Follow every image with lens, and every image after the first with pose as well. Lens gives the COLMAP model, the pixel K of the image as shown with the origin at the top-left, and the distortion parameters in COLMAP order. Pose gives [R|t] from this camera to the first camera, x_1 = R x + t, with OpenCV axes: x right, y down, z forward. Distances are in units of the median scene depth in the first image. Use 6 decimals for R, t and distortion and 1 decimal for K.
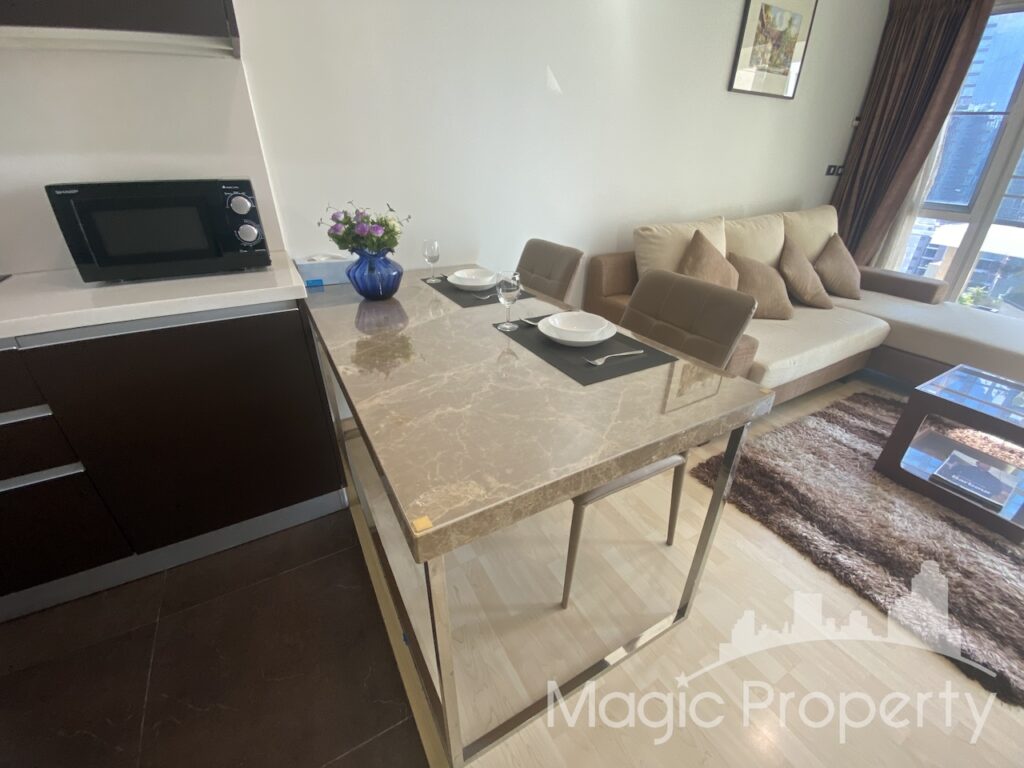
lens RADIAL K [[413.6, 0, 512.0], [0, 413.6, 384.0], [0, 0, 1]] dist [0.001700, -0.013595]
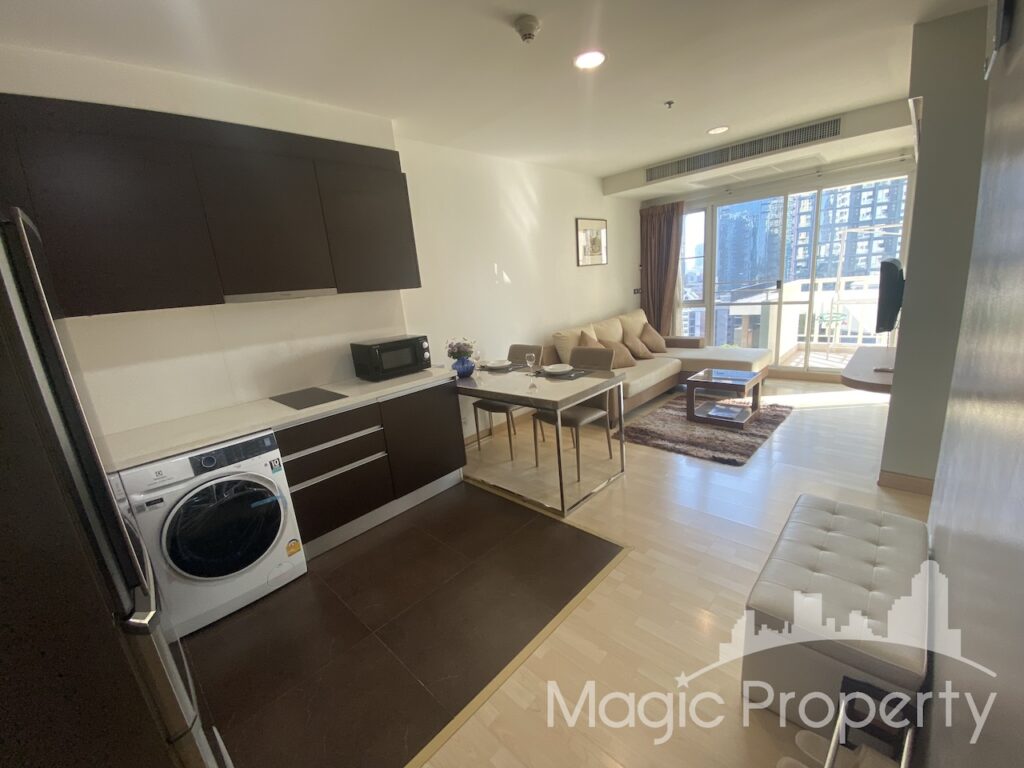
lens RADIAL K [[411.5, 0, 512.0], [0, 411.5, 382.2], [0, 0, 1]] dist [0.026167, -0.021197]
pose [[0.953208, -0.160393, 0.256260, -0.445734], [0.222246, 0.946413, -0.234328, 0.270672], [-0.204943, 0.280316, 0.937774, -0.772832]]
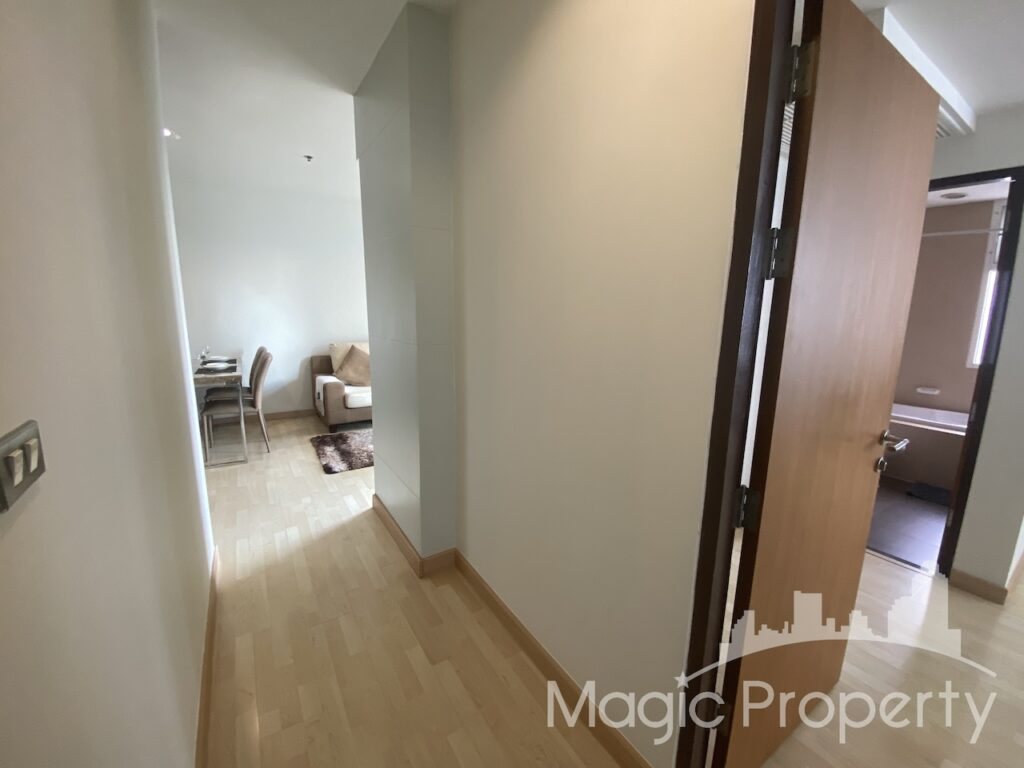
lens RADIAL K [[411.5, 0, 512.0], [0, 411.5, 382.2], [0, 0, 1]] dist [0.026167, -0.021197]
pose [[0.998170, -0.002813, 0.060412, 1.196337], [0.021204, 0.951785, -0.306032, 0.545791], [-0.056639, 0.306753, 0.950102, -1.168661]]
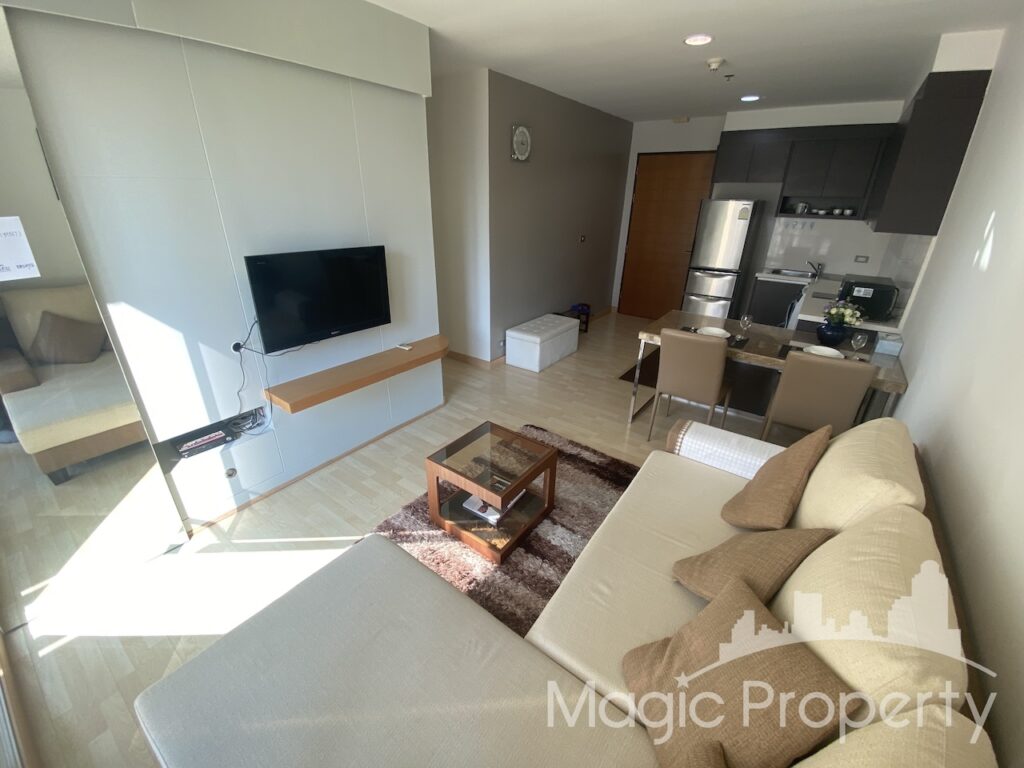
lens RADIAL K [[411.5, 0, 512.0], [0, 411.5, 382.2], [0, 0, 1]] dist [0.026167, -0.021197]
pose [[-0.909417, 0.145822, -0.389483, 1.218832], [-0.220650, 0.624660, 0.749075, -0.827975], [0.352526, 0.767161, -0.535901, 1.120670]]
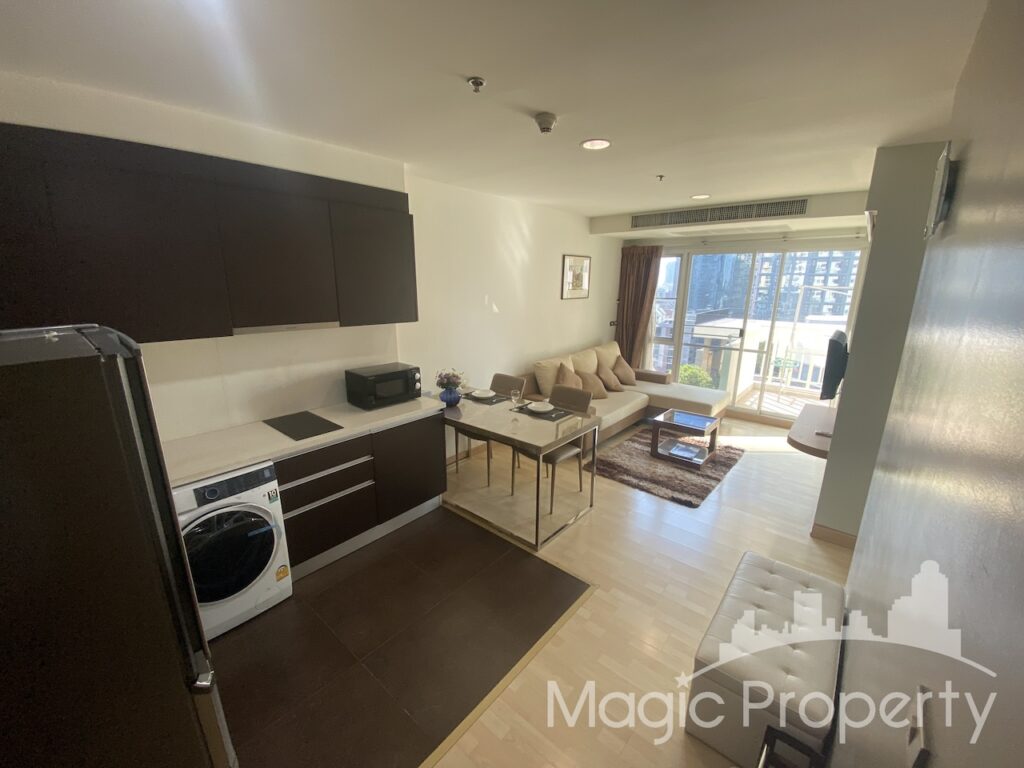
lens RADIAL K [[409.8, 0, 512.0], [0, 409.8, 384.0], [0, 0, 1]] dist [0.036490, -0.027778]
pose [[0.939792, -0.085729, 0.330819, -0.516640], [0.162958, 0.963301, -0.213299, 0.153688], [-0.300393, 0.254366, 0.919273, -0.875433]]
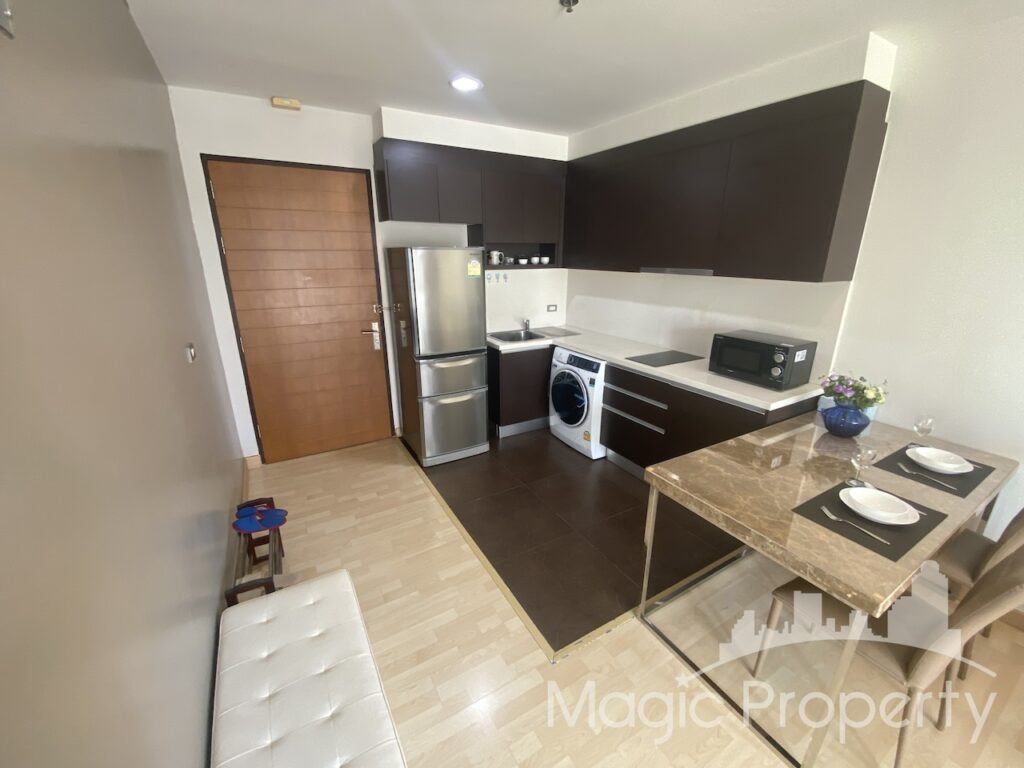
lens RADIAL K [[414.8, 0, 515.5], [0, 414.8, 382.8], [0, 0, 1]] dist [0.059624, -0.040984]
pose [[0.017185, 0.288797, -0.957236, 0.663570], [-0.476681, 0.843937, 0.246058, -0.126620], [0.878908, 0.452068, 0.152167, -0.170348]]
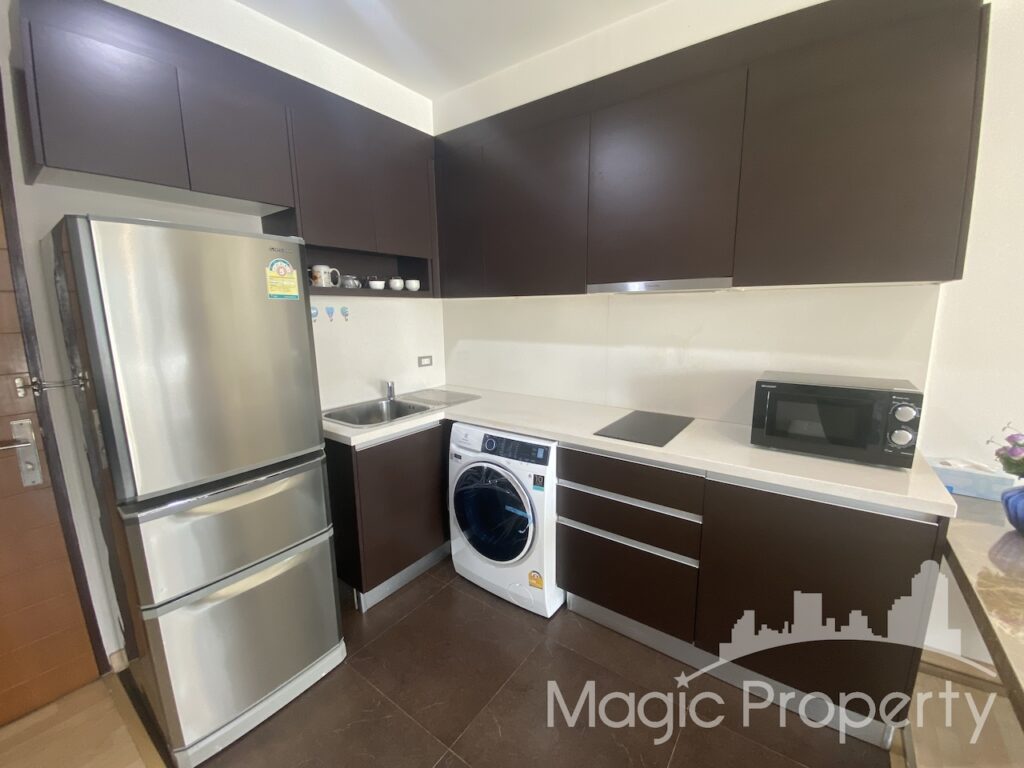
lens RADIAL K [[414.8, 0, 515.5], [0, 414.8, 382.8], [0, 0, 1]] dist [0.059624, -0.040984]
pose [[0.414730, 0.140826, -0.898981, -0.050229], [-0.416601, 0.907713, -0.049999, -0.013697], [0.808976, 0.395253, 0.435124, -0.183482]]
